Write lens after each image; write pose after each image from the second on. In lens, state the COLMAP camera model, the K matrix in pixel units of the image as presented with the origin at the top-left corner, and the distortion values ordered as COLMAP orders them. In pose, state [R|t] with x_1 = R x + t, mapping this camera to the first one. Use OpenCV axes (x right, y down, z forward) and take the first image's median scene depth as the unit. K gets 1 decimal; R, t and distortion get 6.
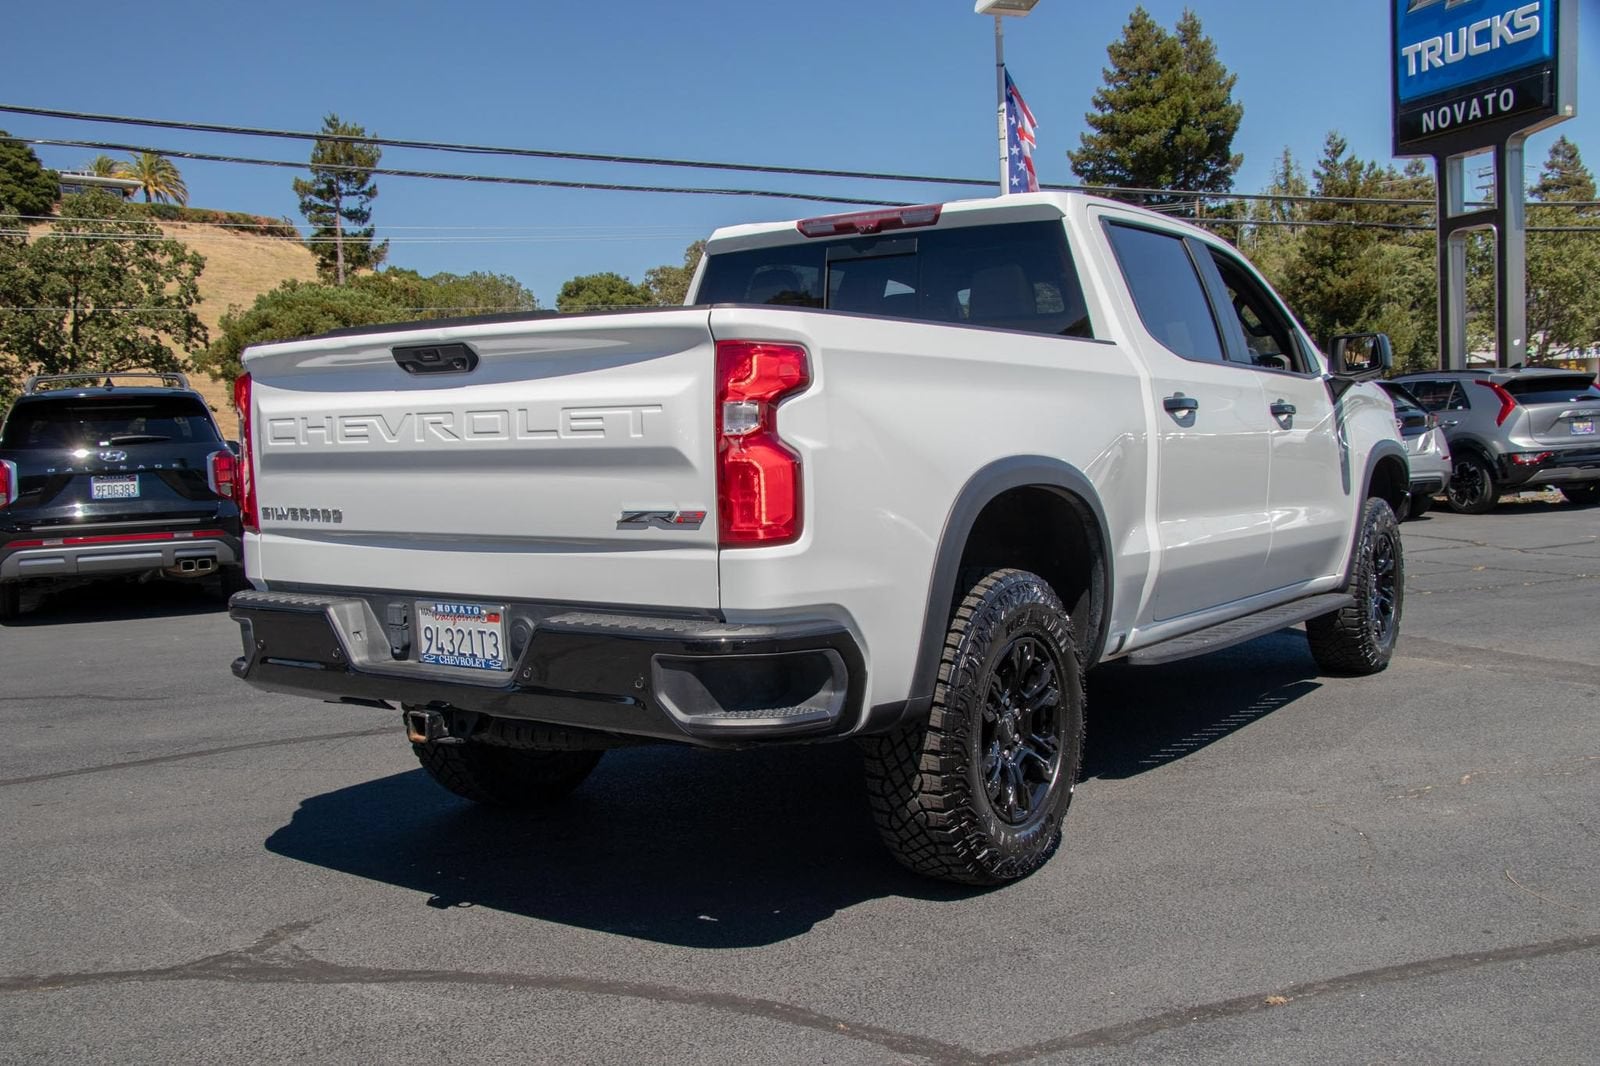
lens RADIAL K [[1596.5, 0, 787.7], [0, 1596.5, 553.6], [0, 0, 1]] dist [-0.157635, 0.325780]
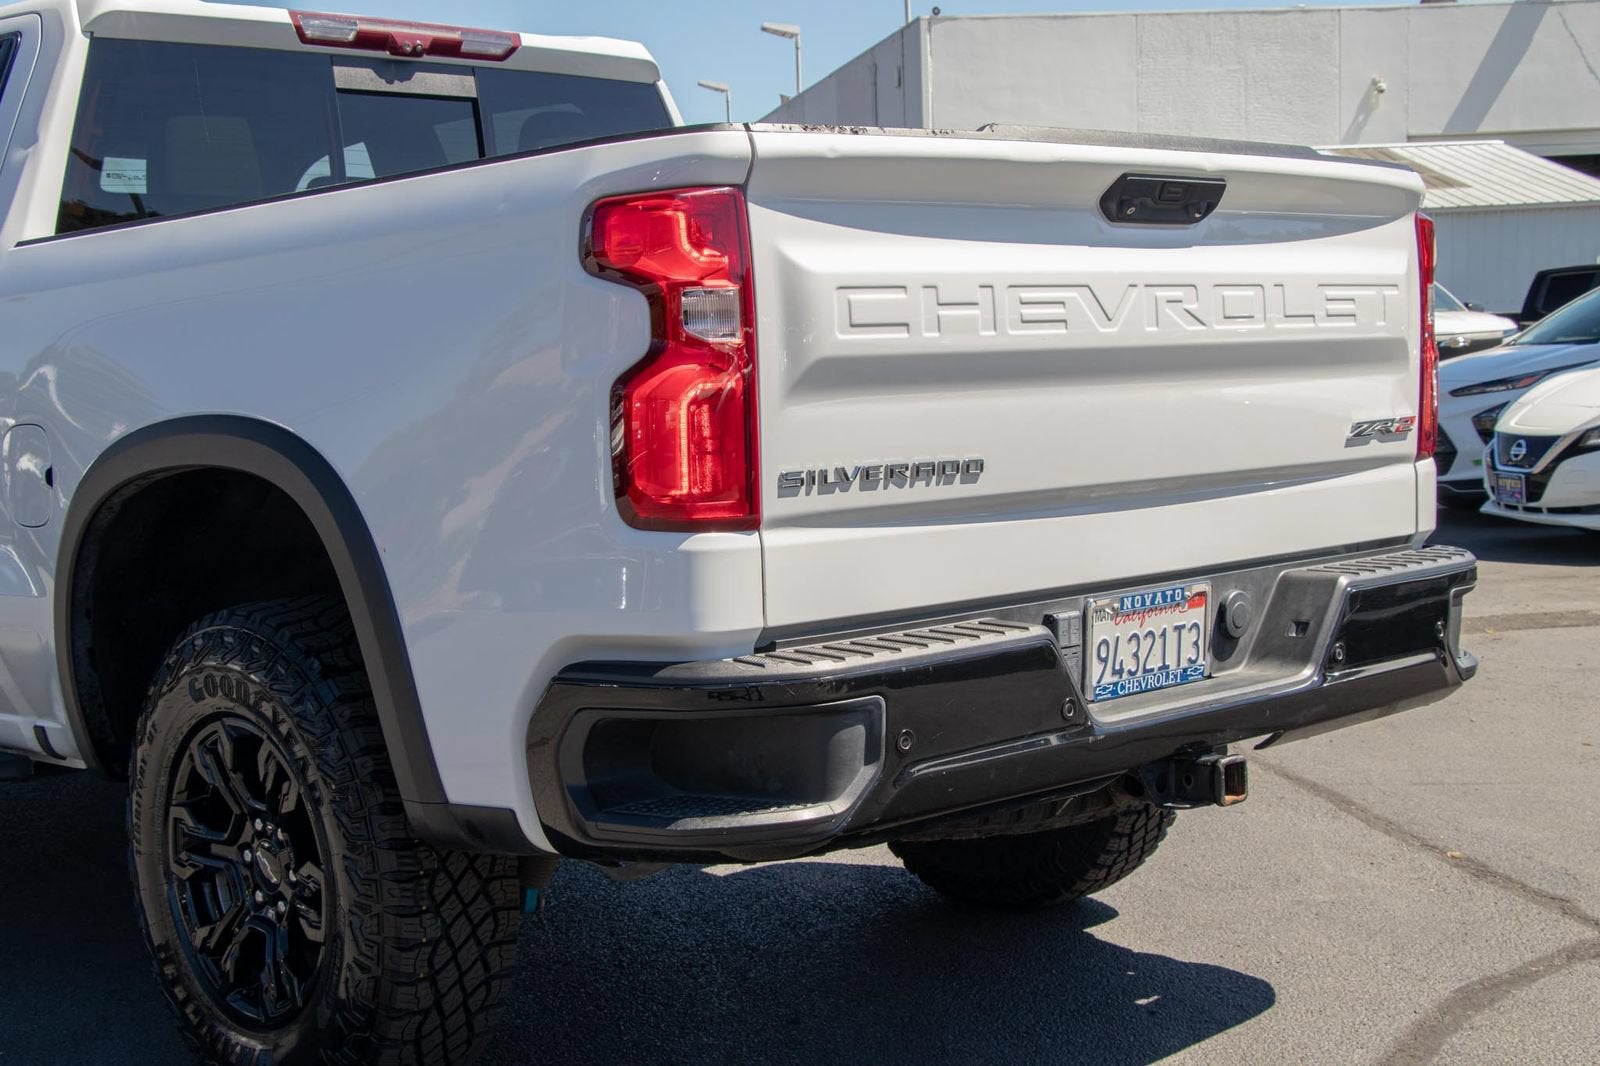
lens RADIAL K [[2173.2, 0, 798.0], [0, 2173.2, 554.0], [0, 0, 1]] dist [0.007478, 0.339901]
pose [[0.200096, -0.067655, 0.977438, -0.975962], [0.111455, 0.992709, 0.045895, -0.034534], [-0.973416, 0.099757, 0.206178, 0.863474]]
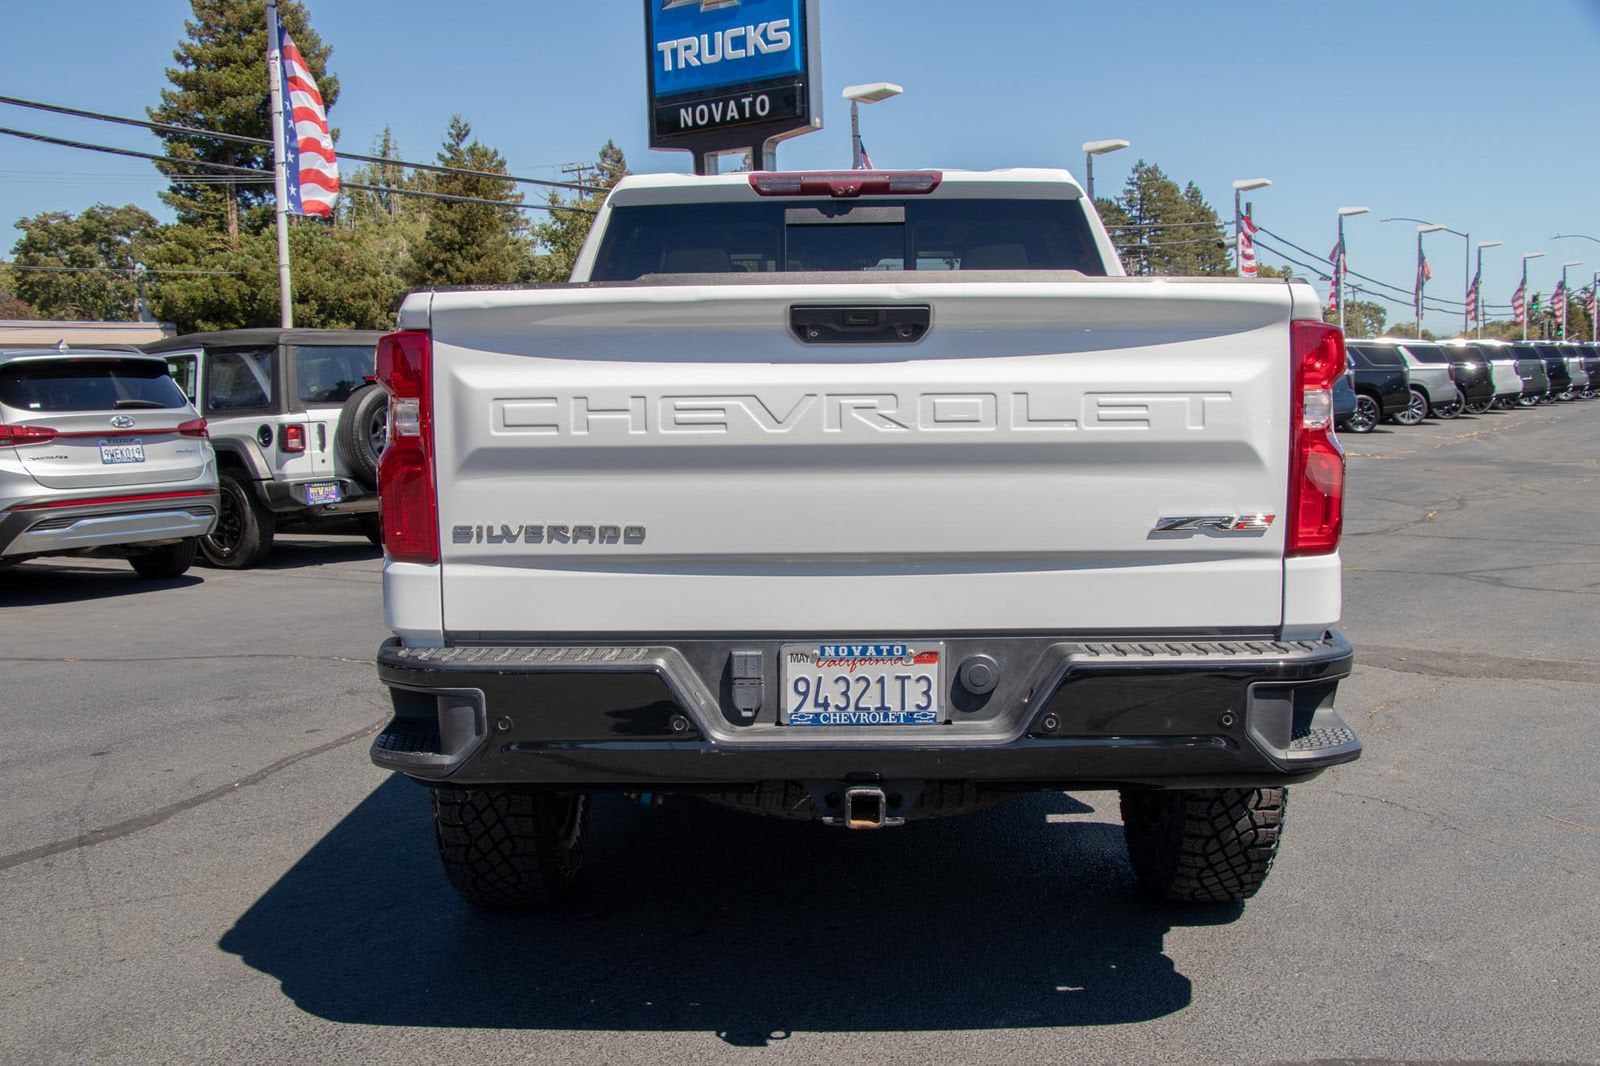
lens RADIAL K [[1645.2, 0, 803.2], [0, 1645.2, 548.9], [0, 0, 1]] dist [-0.117356, 0.253166]
pose [[0.829490, -0.037899, 0.557234, -0.607583], [0.036363, 0.999243, 0.013830, -0.023697], [-0.557336, 0.008791, 0.830241, 0.320438]]
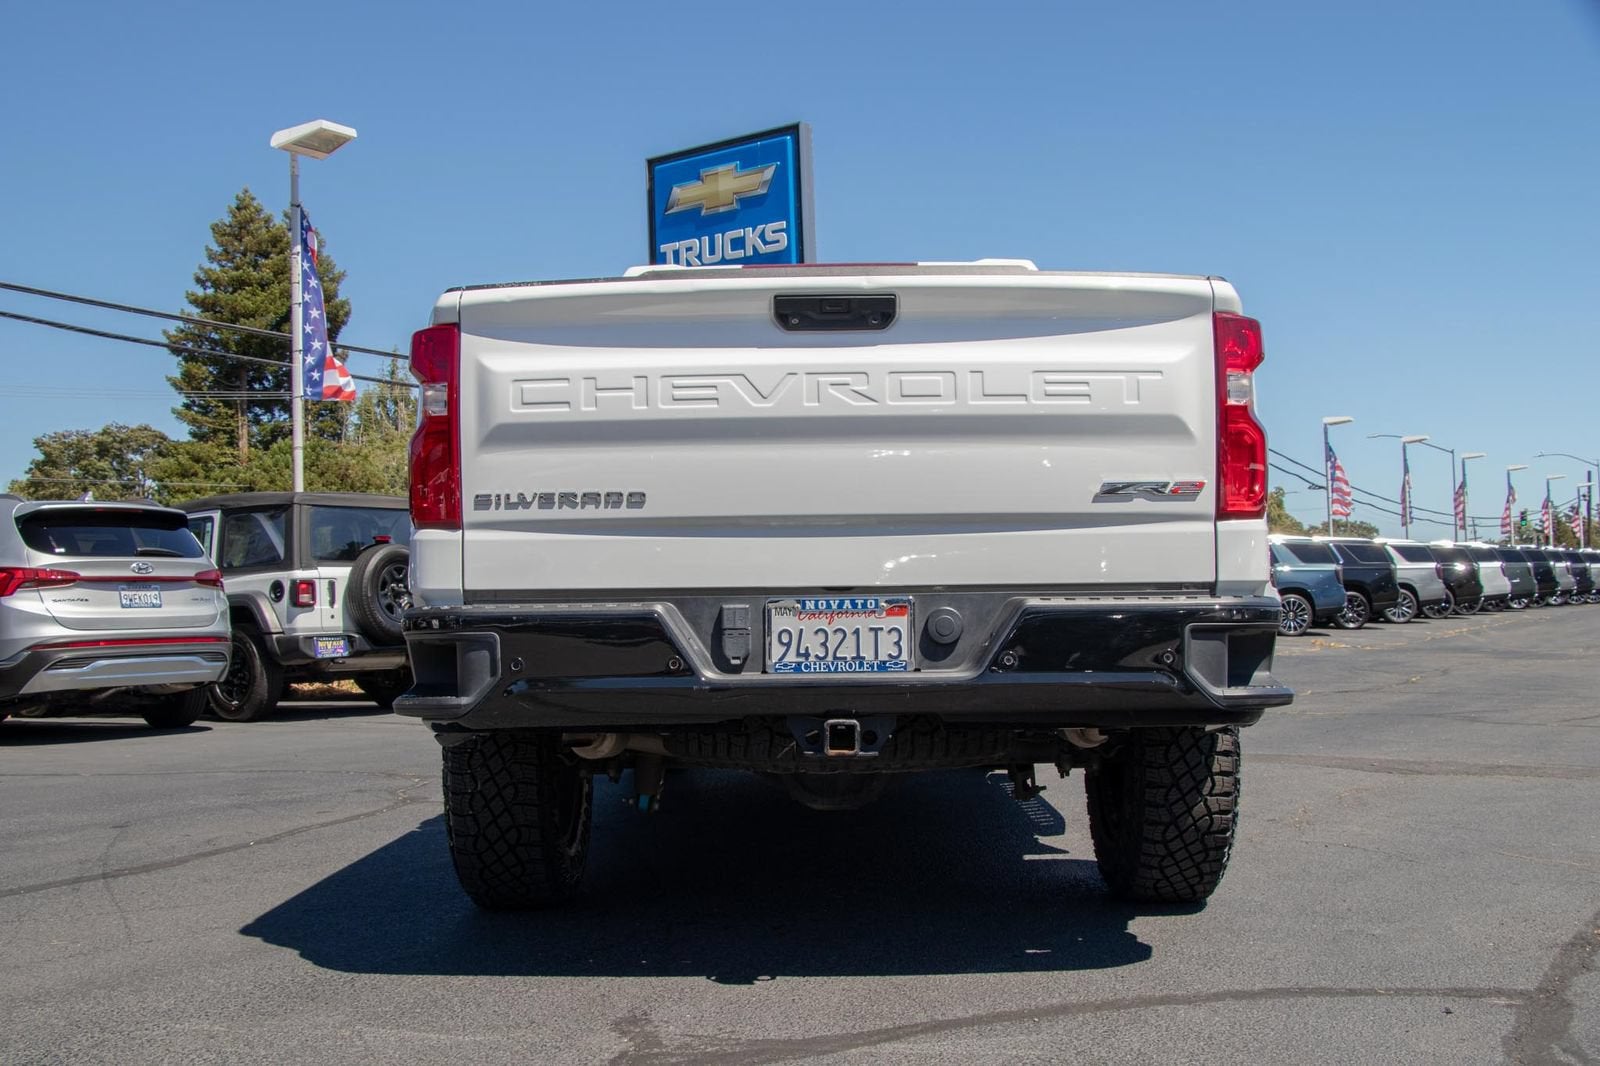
lens RADIAL K [[1645.2, 0, 803.2], [0, 1645.2, 548.9], [0, 0, 1]] dist [-0.117356, 0.253166]
pose [[0.829253, 0.036656, 0.557669, -0.649265], [0.038113, 0.991814, -0.121867, 0.101563], [-0.557572, 0.122313, 0.821068, 0.252477]]
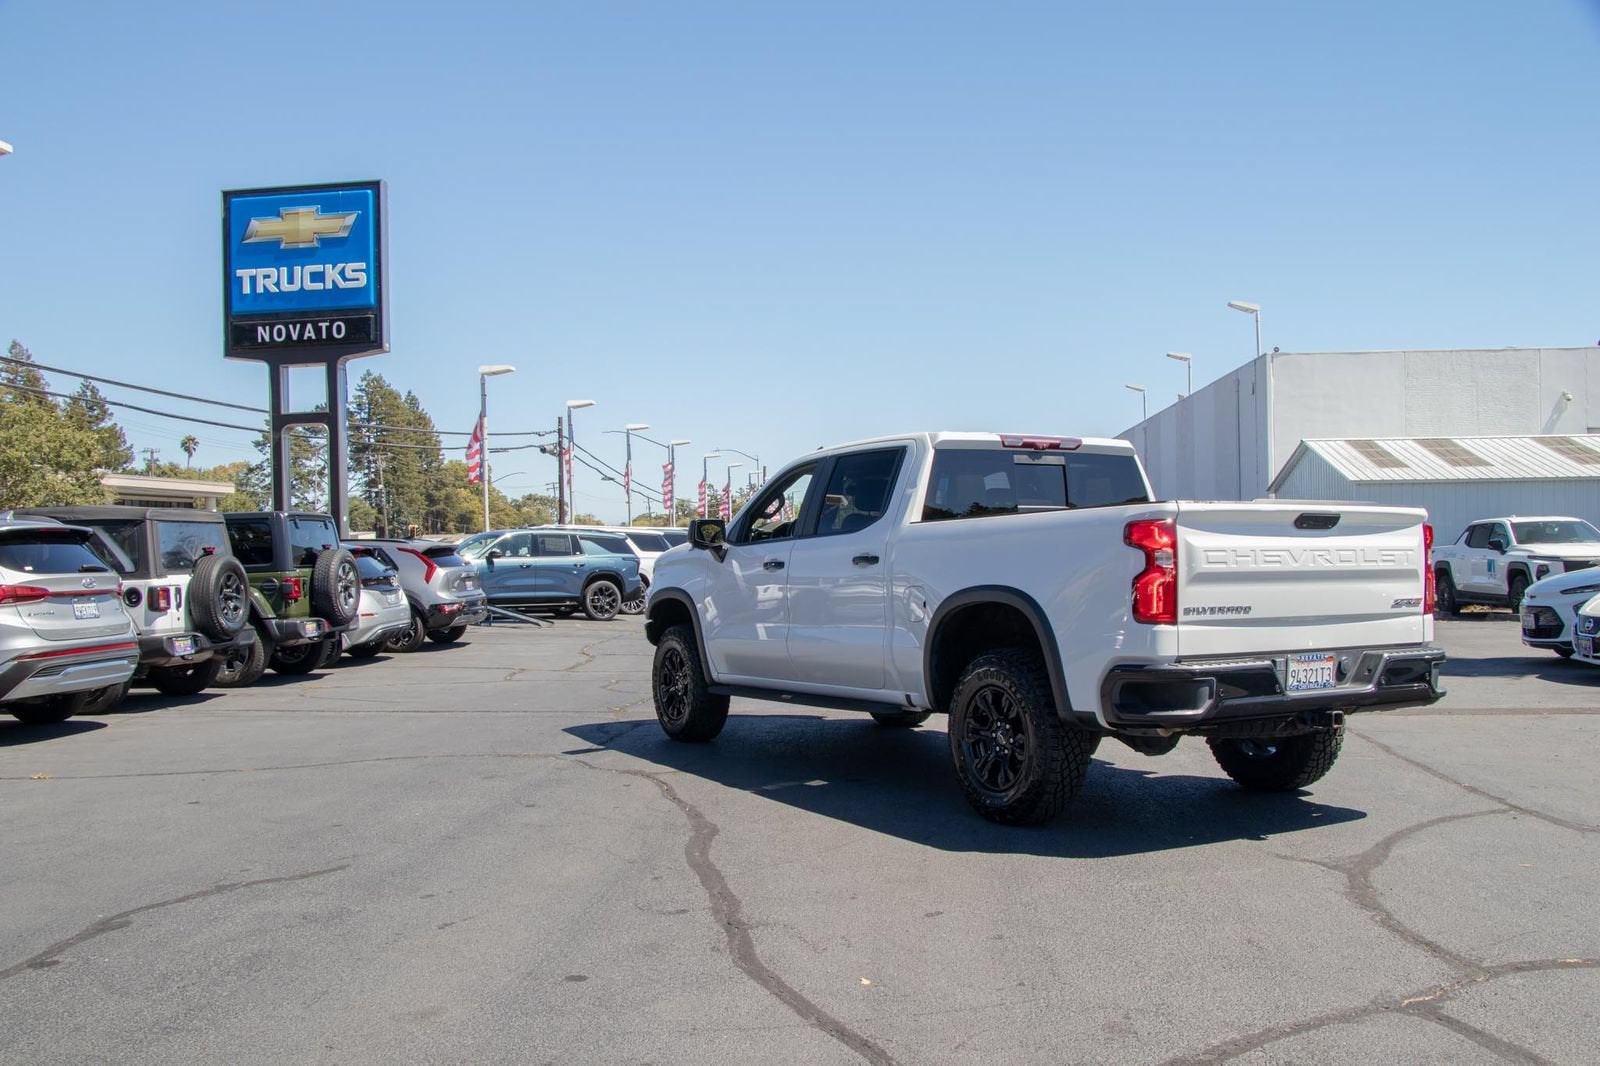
lens RADIAL K [[1457.0, 0, 802.8], [0, 1457.0, 547.4], [0, 0, 1]] dist [-0.162433, 0.226005]
pose [[0.443960, 0.031249, 0.895502, -1.763282], [0.072135, 0.994902, -0.070479, -0.015445], [-0.893138, 0.095887, 0.439443, 0.709816]]
